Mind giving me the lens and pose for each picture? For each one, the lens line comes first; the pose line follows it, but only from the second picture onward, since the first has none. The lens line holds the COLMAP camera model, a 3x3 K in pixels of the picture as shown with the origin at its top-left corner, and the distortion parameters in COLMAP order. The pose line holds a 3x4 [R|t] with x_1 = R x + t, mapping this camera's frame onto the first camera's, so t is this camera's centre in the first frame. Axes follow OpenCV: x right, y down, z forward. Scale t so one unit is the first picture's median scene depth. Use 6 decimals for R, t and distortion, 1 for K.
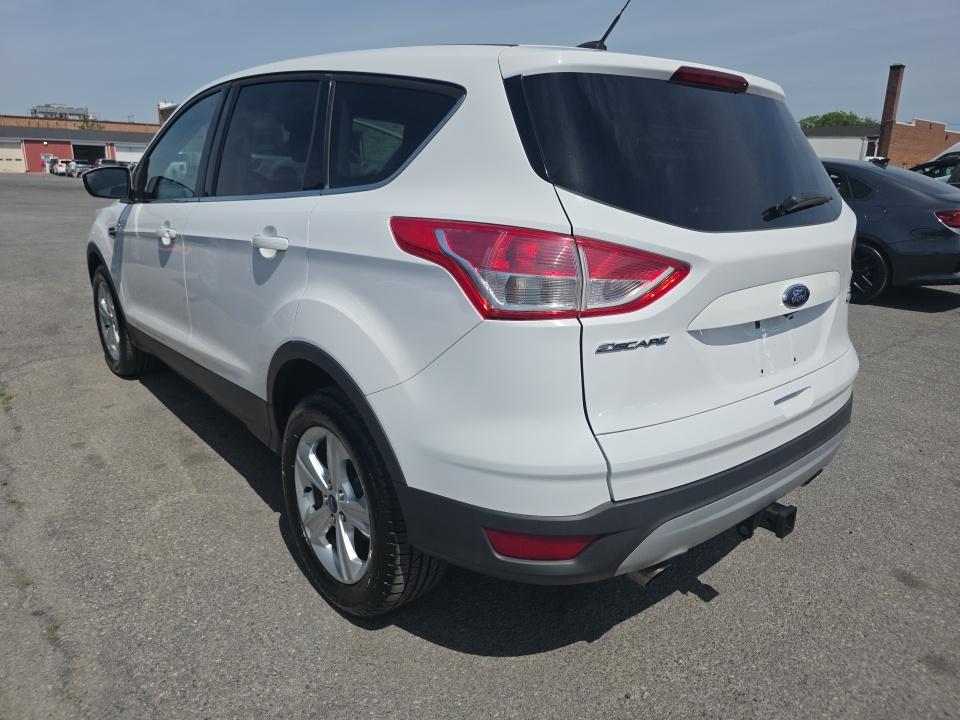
lens RADIAL K [[660.7, 0, 476.2], [0, 660.7, 358.2], [0, 0, 1]] dist [-0.001581, -0.006592]
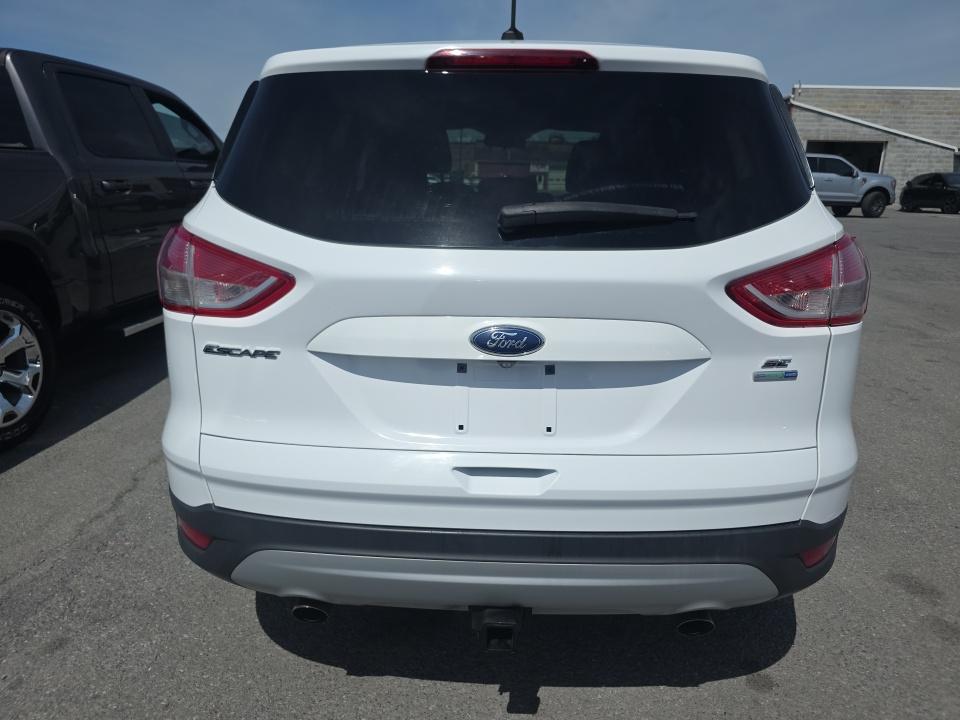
lens RADIAL K [[660.7, 0, 483.1], [0, 660.7, 357.9], [0, 0, 1]] dist [-0.001581, -0.006592]
pose [[0.750675, 0.176780, -0.636581, 1.090410], [-0.188359, 0.980814, 0.050256, -0.123889], [0.633252, 0.082180, 0.769570, 0.473880]]
